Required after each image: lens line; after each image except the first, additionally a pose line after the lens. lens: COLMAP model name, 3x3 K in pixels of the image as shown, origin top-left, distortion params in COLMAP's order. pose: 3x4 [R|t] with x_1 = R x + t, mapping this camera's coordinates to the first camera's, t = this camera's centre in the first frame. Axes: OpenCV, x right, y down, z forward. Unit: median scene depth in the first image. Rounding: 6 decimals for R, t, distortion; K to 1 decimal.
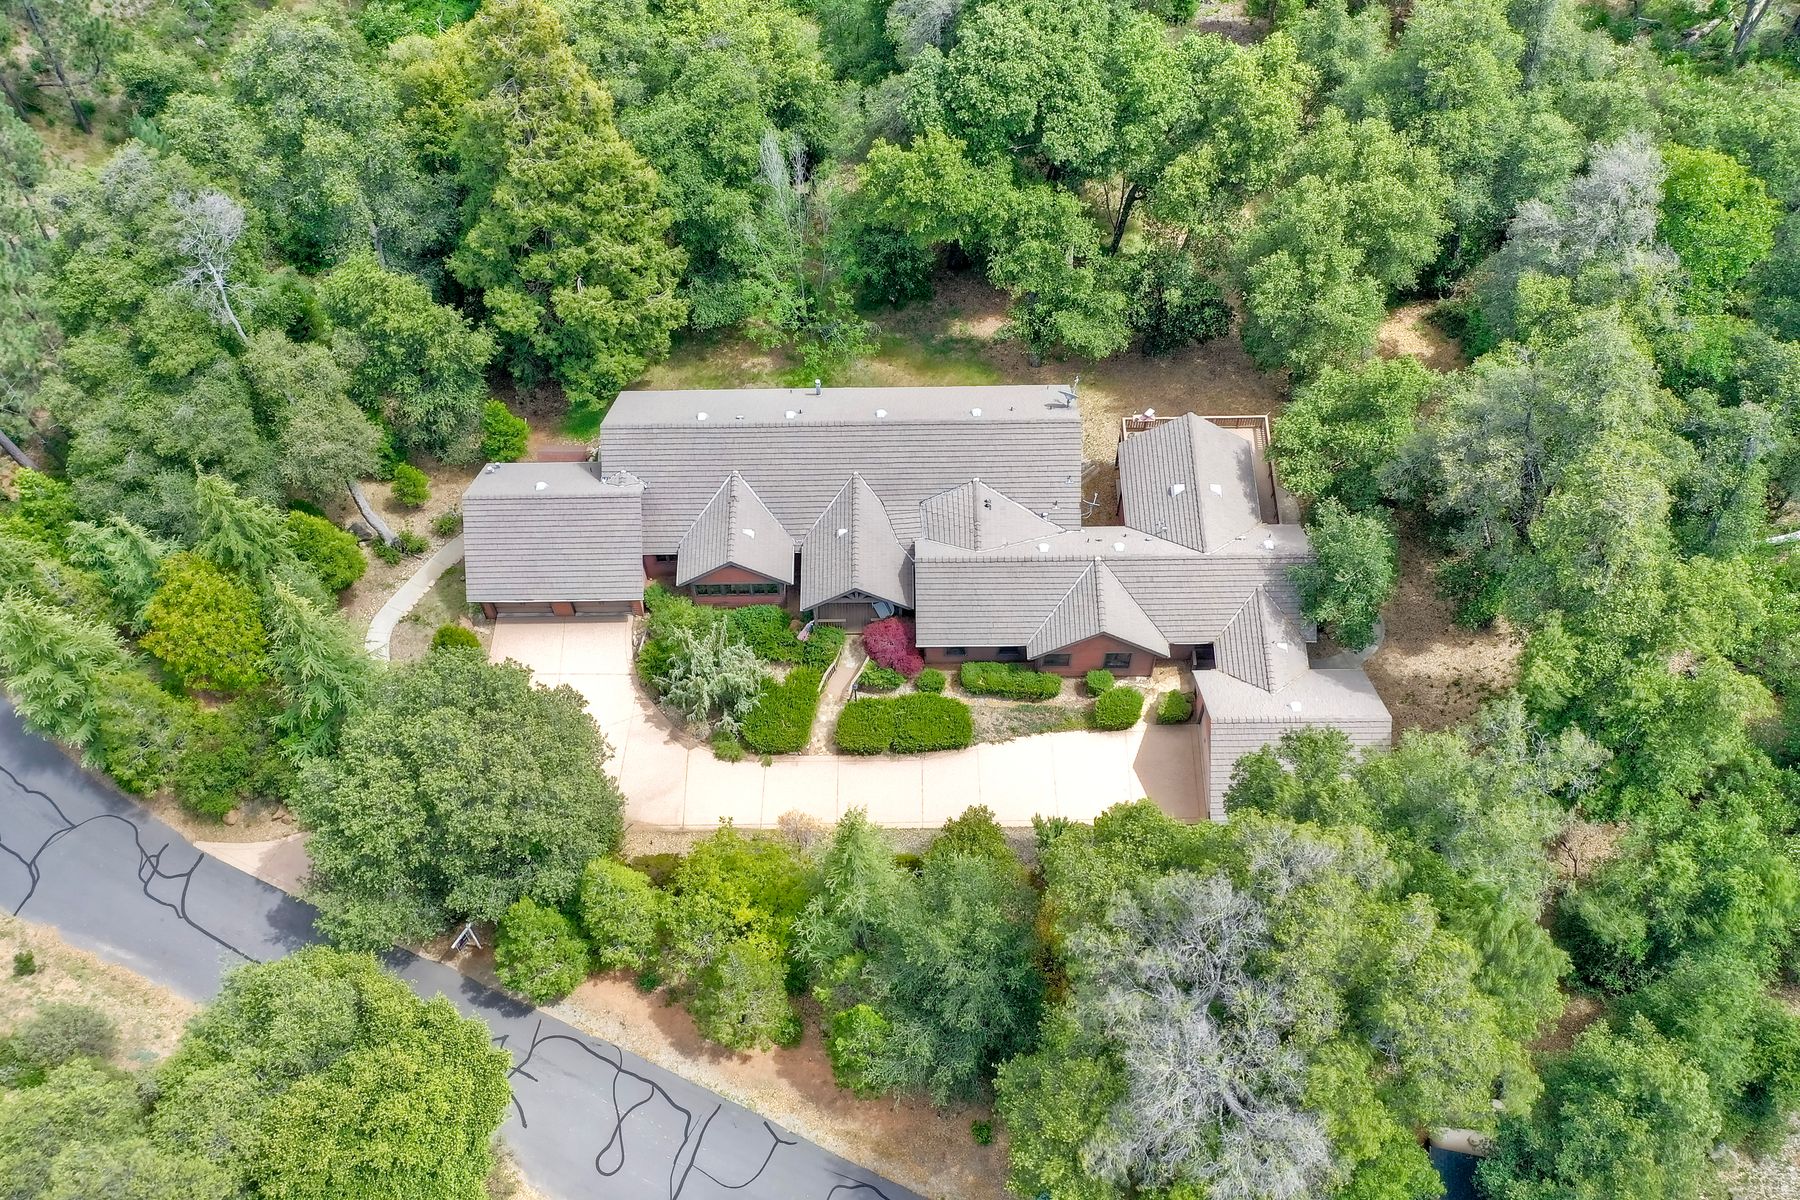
lens RADIAL K [[1715.4, 0, 904.6], [0, 1715.4, 608.9], [0, 0, 1]] dist [0.003622, 0.000000]
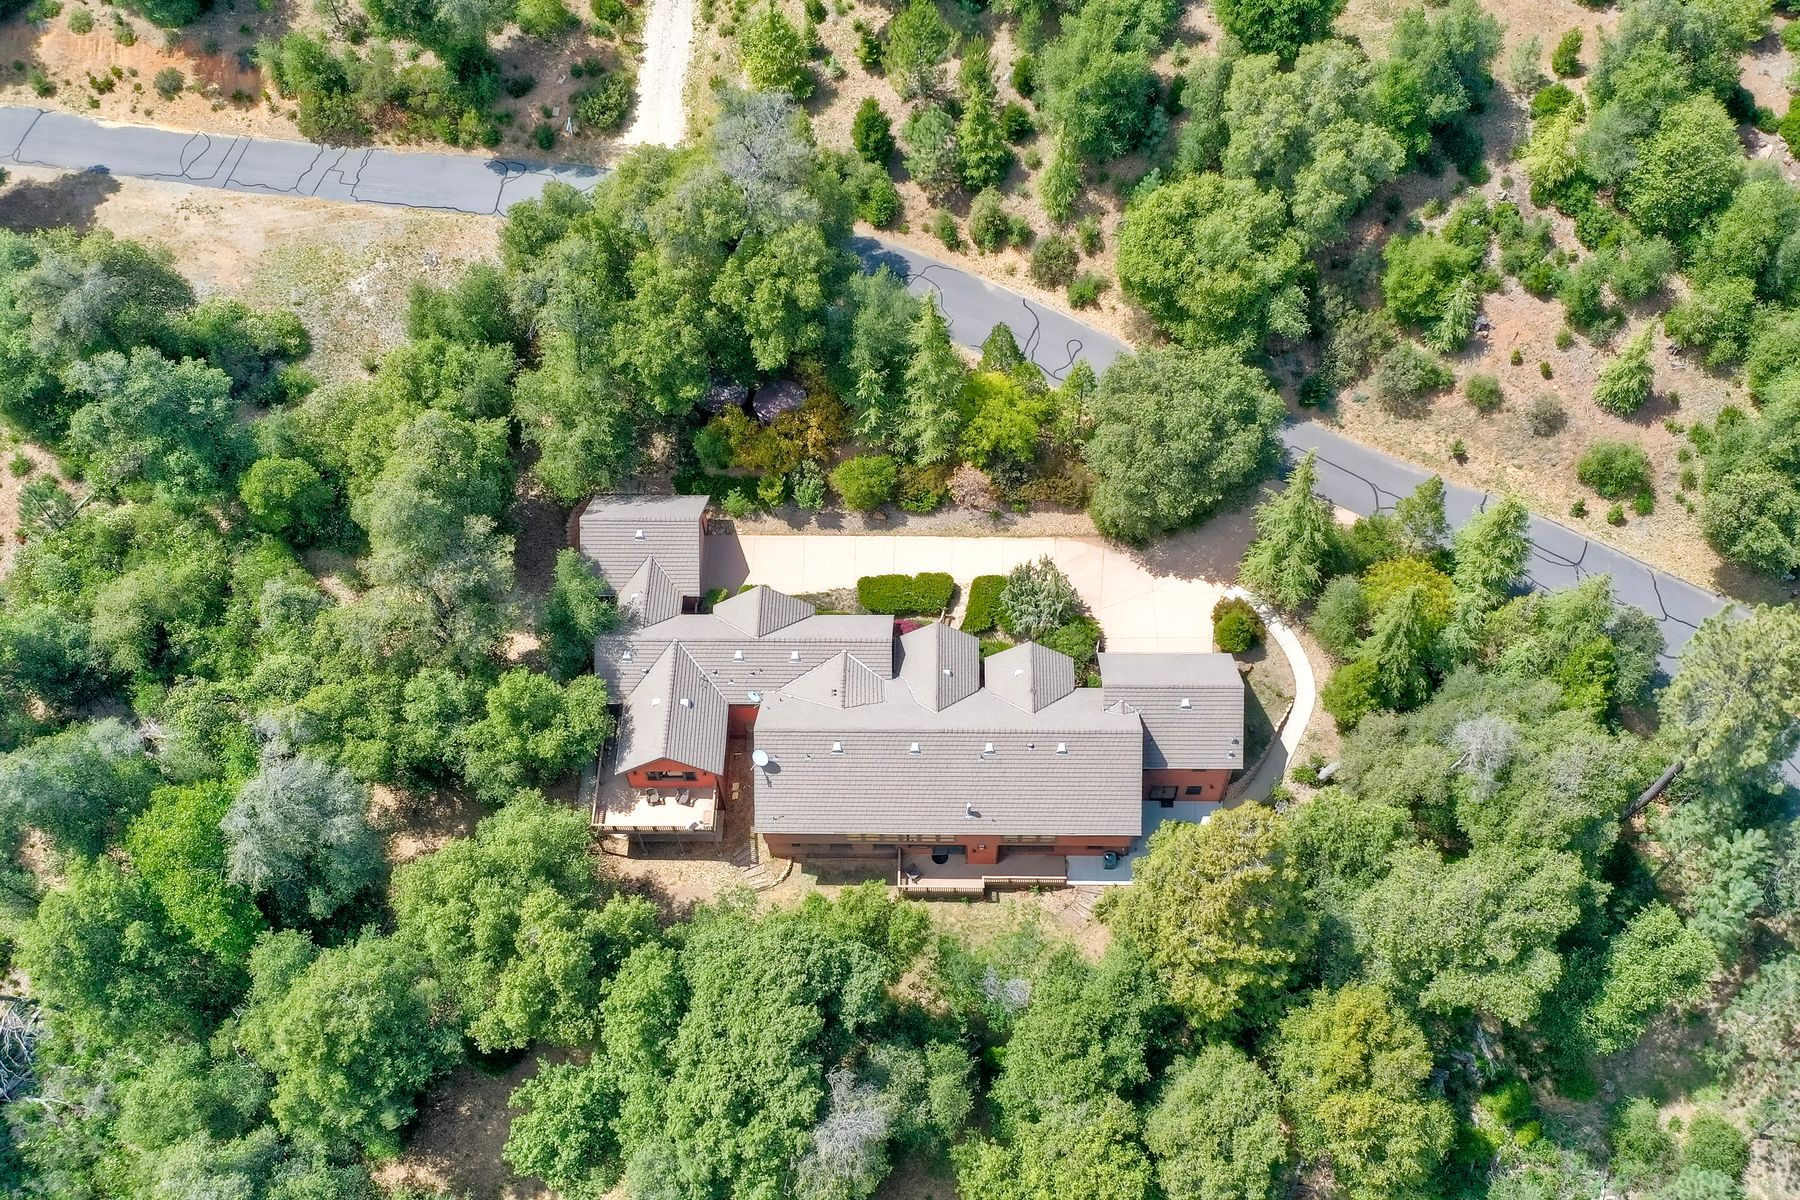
lens RADIAL K [[1715.4, 0, 899.0], [0, 1715.4, 590.8], [0, 0, 1]] dist [0.003622, 0.000000]
pose [[-0.998865, -0.000063, 0.047631, -0.062601], [0.042712, -0.443783, 0.895116, -1.198839], [0.021082, 0.896135, 0.443282, 0.365578]]
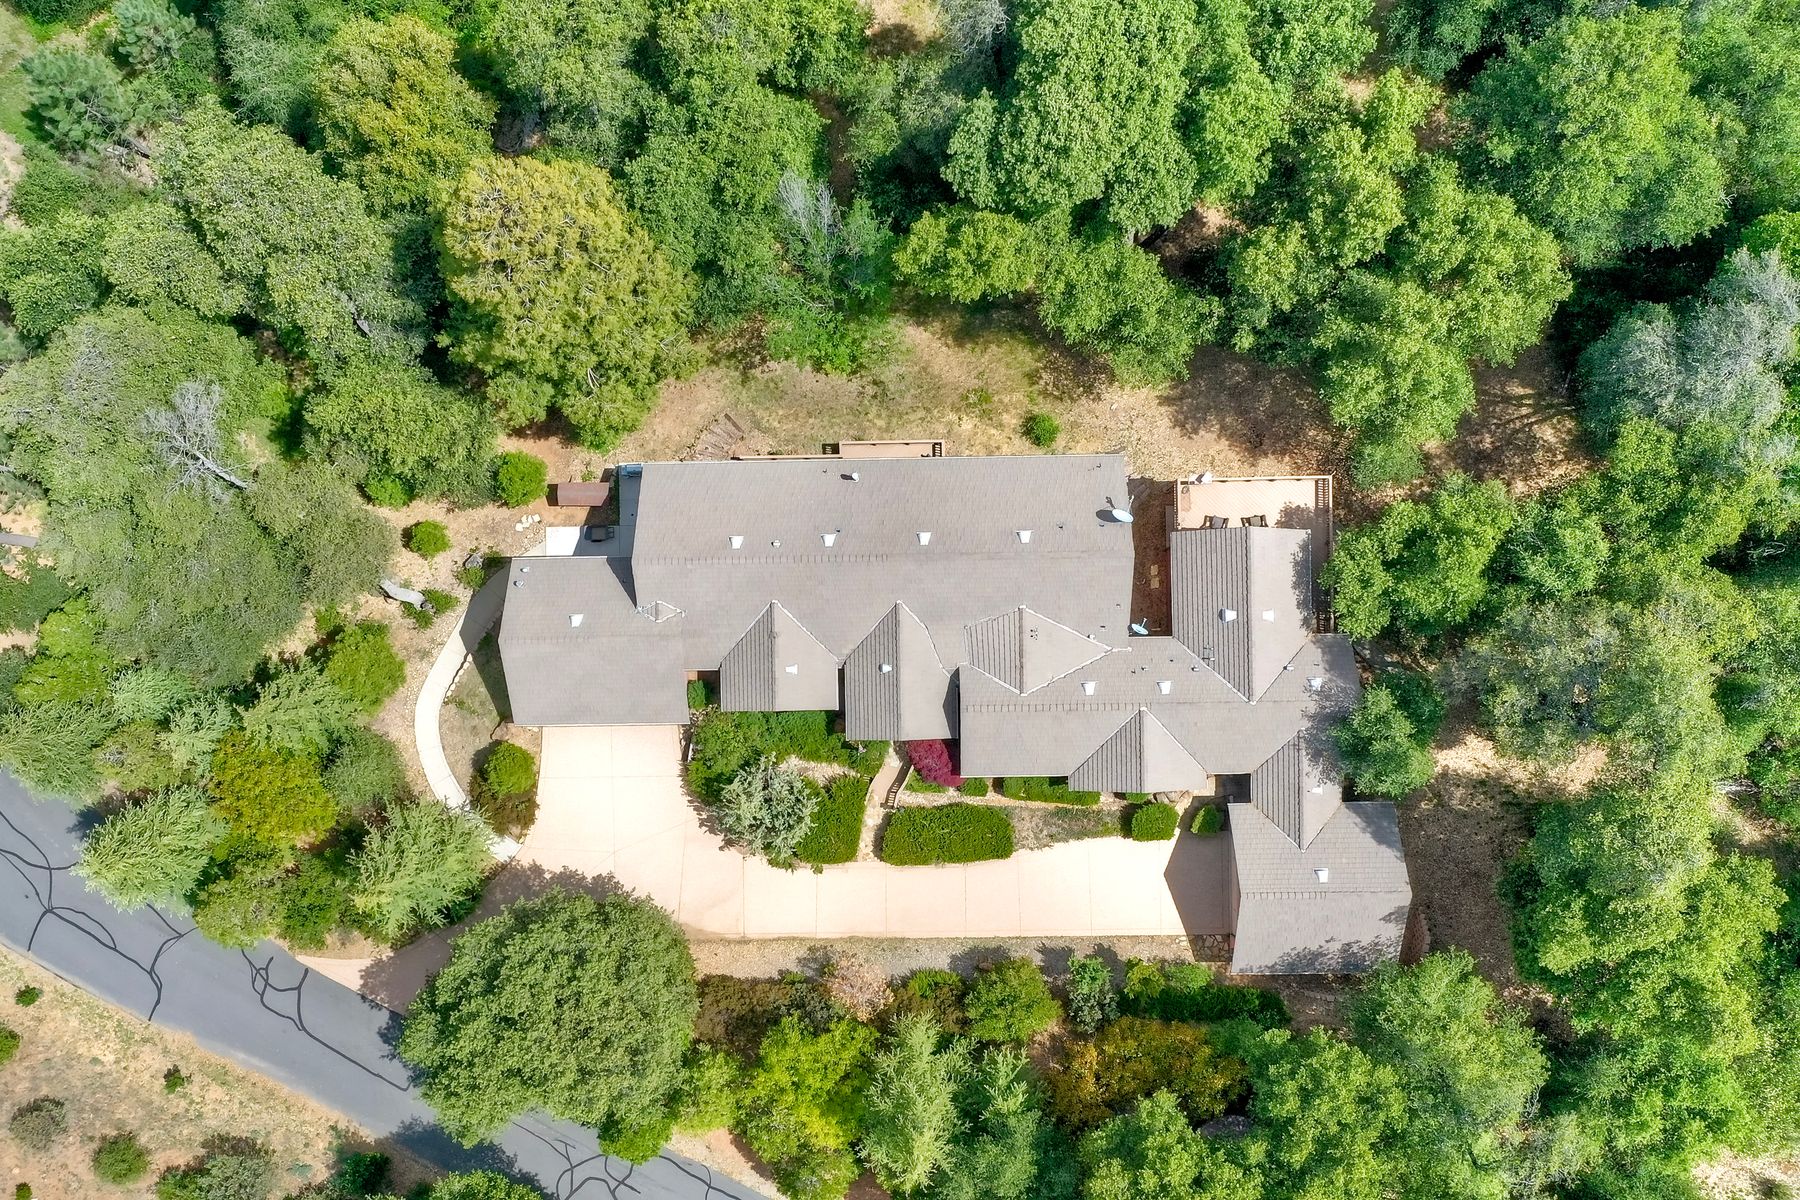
lens RADIAL K [[1715.4, 0, 896.5], [0, 1715.4, 679.9], [0, 0, 1]] dist [0.003622, 0.000000]
pose [[0.999946, -0.010029, -0.002552, -0.028155], [0.009940, 0.862096, 0.506647, -0.543243], [-0.002881, -0.506645, 0.862150, 0.144355]]
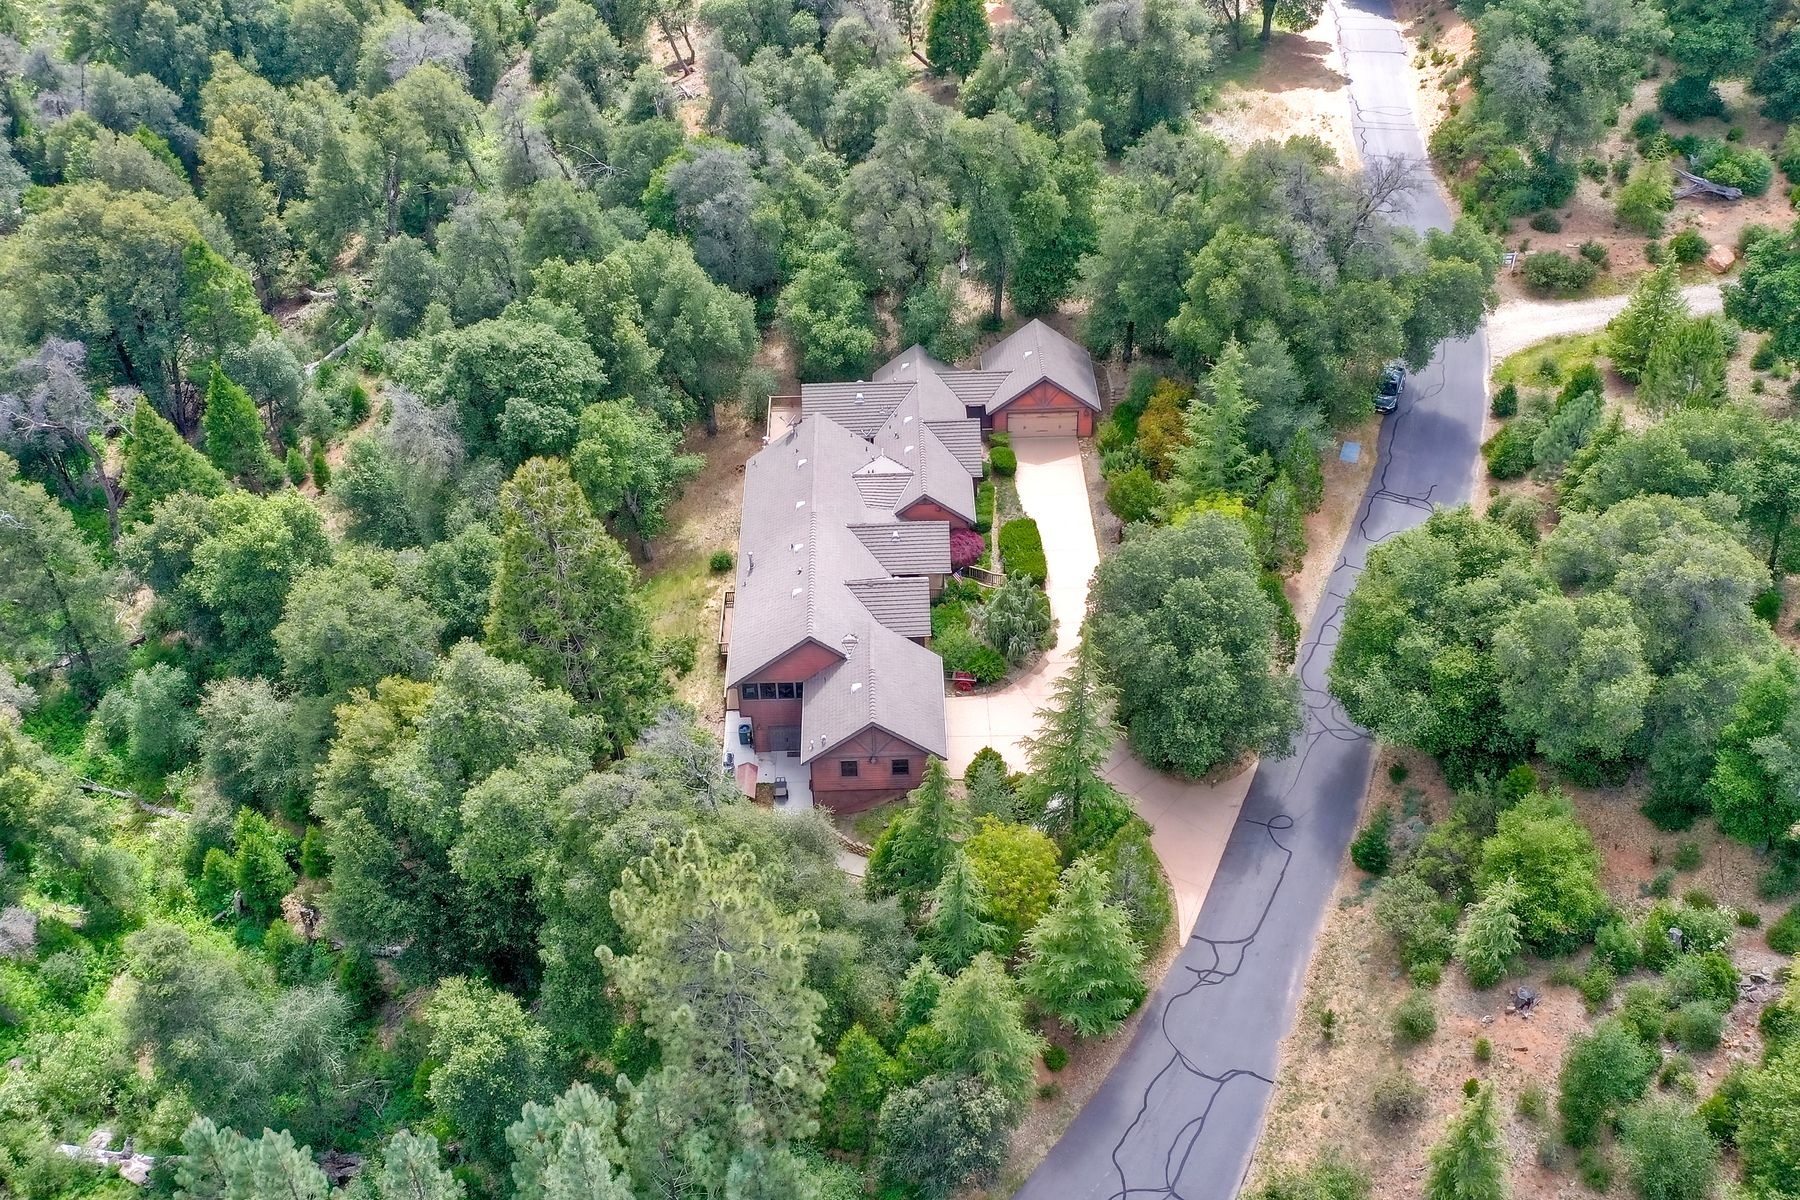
lens RADIAL K [[1715.4, 0, 875.0], [0, 1715.4, 524.1], [0, 0, 1]] dist [0.003622, 0.000000]
pose [[-0.001976, -0.594552, 0.804055, -1.103341], [0.877869, 0.384029, 0.286124, -0.443696], [-0.478896, 0.706420, 0.521180, 0.313688]]
